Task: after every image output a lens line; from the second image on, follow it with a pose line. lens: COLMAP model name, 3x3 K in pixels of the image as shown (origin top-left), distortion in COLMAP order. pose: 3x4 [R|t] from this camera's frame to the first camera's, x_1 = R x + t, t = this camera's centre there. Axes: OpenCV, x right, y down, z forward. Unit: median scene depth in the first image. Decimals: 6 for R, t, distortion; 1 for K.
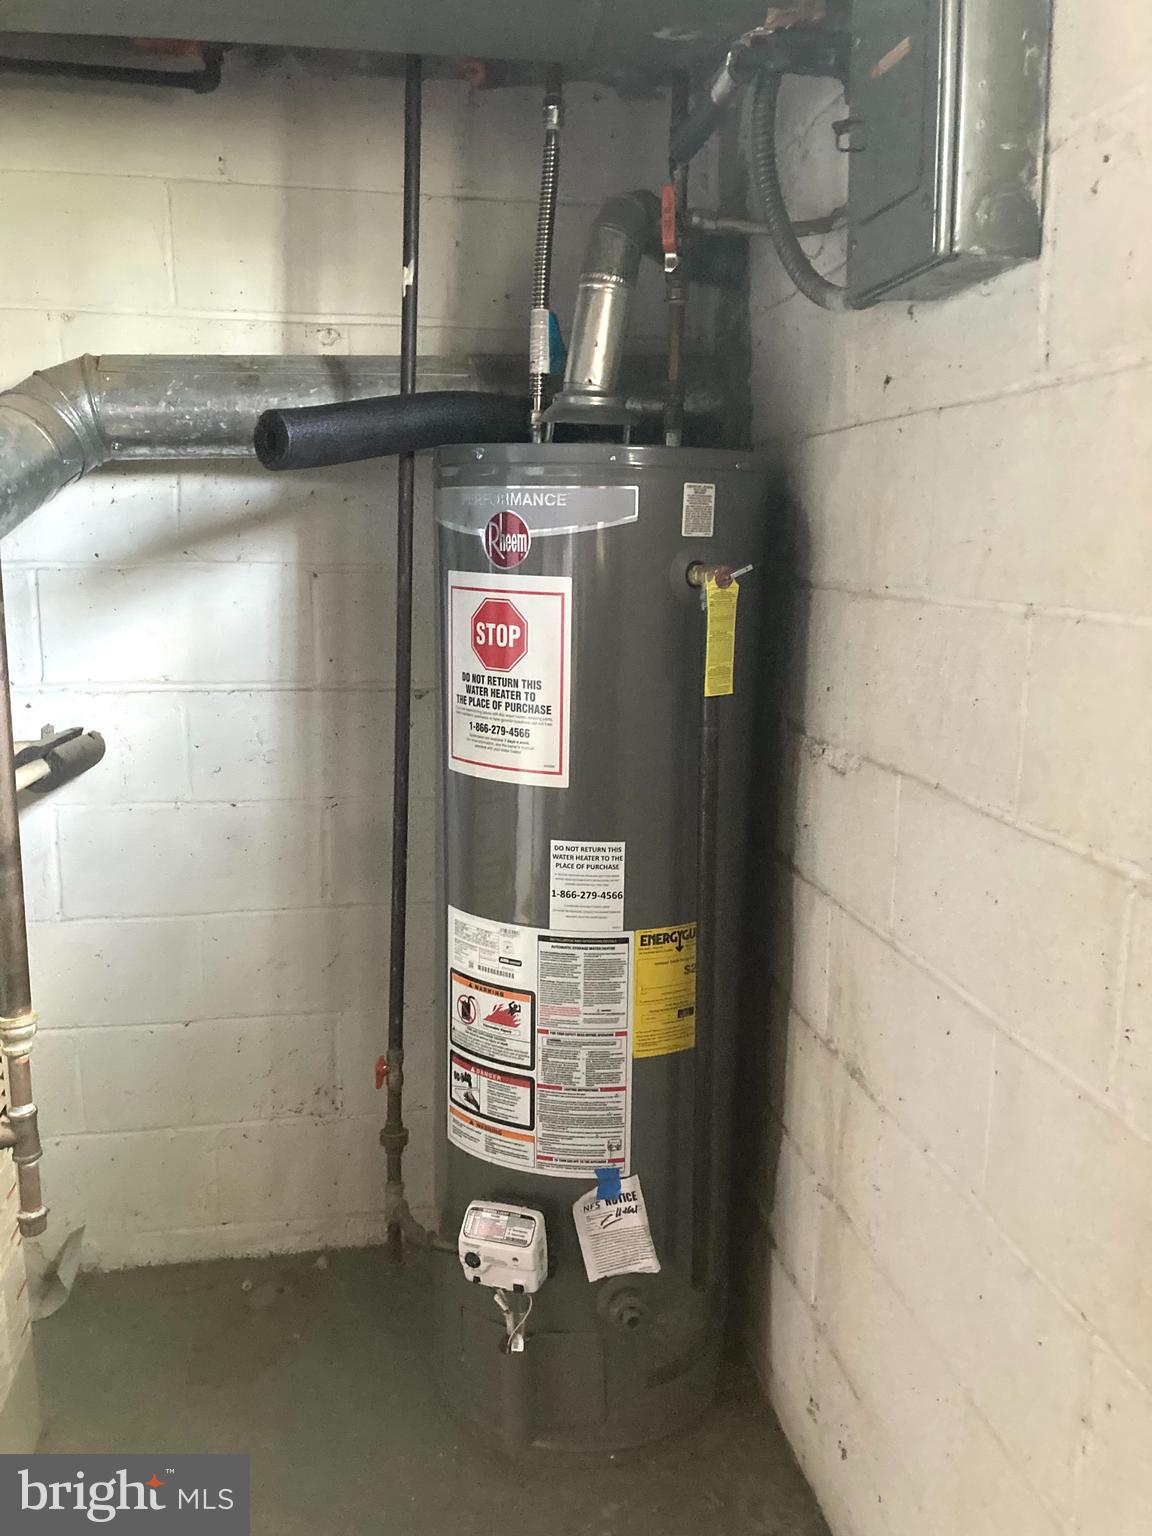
lens RADIAL K [[1241.8, 0, 583.4], [0, 1241.8, 776.5], [0, 0, 1]] dist [0.036464, -0.033719]
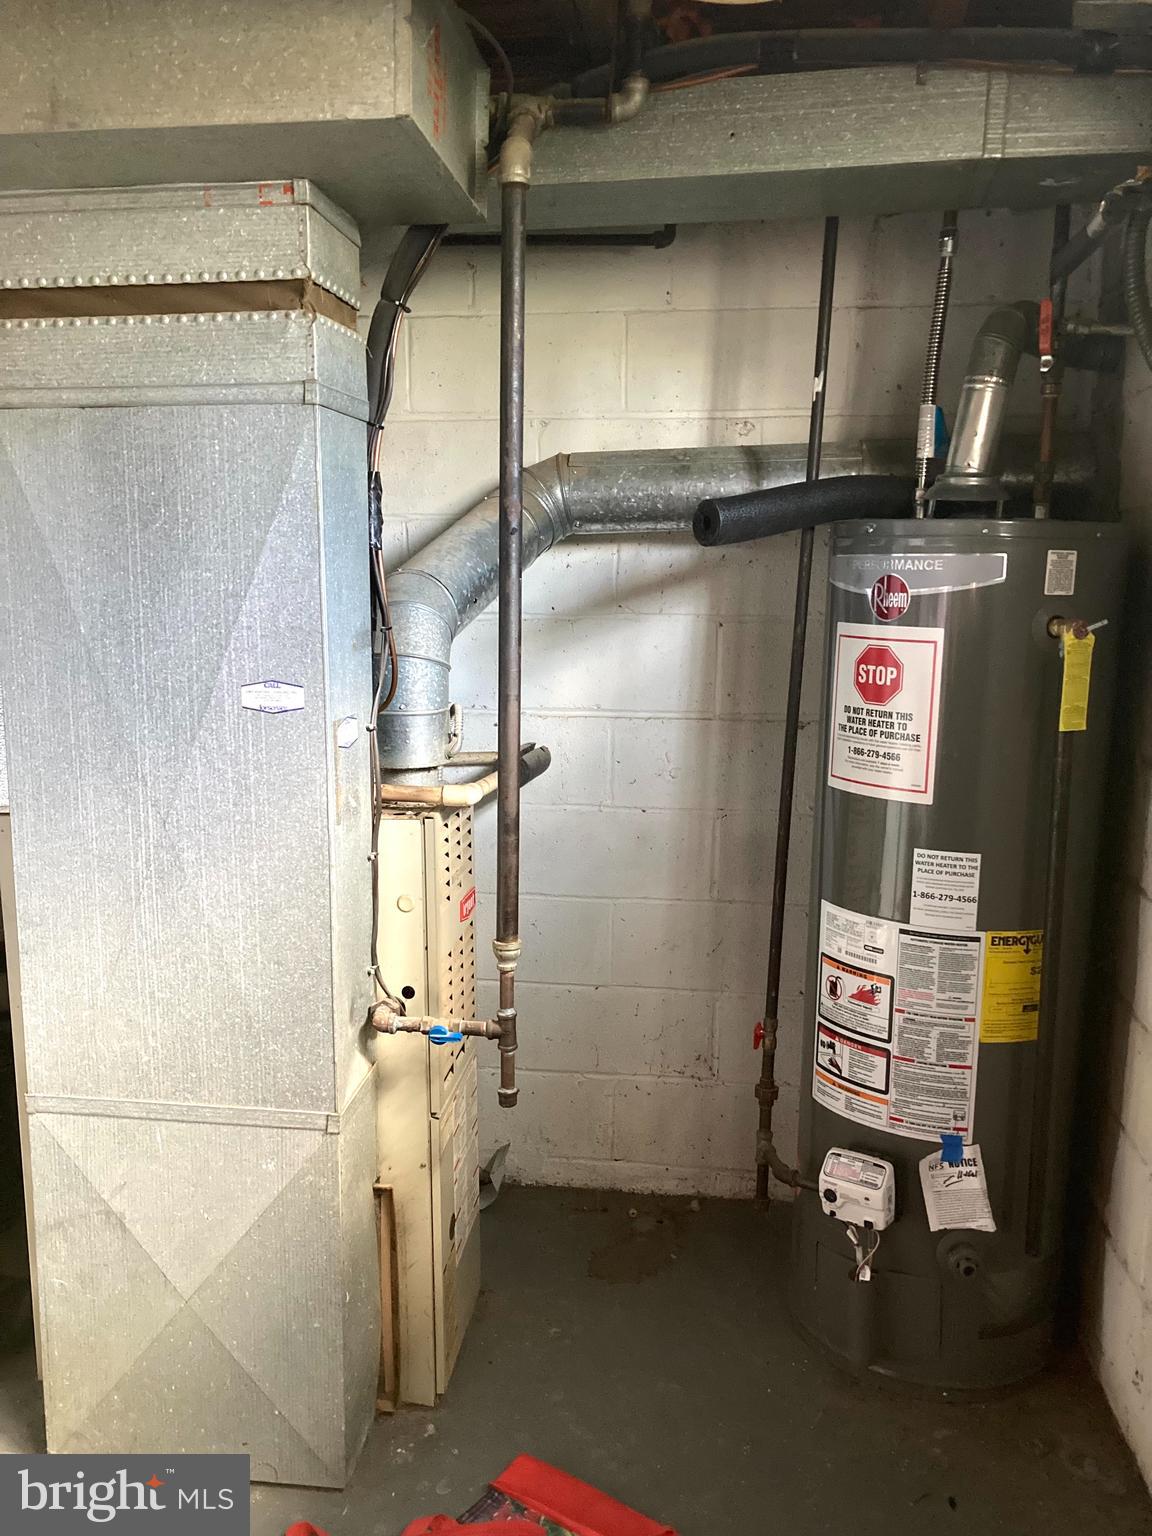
lens RADIAL K [[1241.8, 0, 563.8], [0, 1241.8, 784.2], [0, 0, 1]] dist [0.036464, -0.033719]
pose [[0.954383, 0.047020, -0.294860, 0.001839], [-0.055286, 0.998275, -0.019754, 0.030648], [0.293422, 0.035154, 0.955336, -0.228204]]
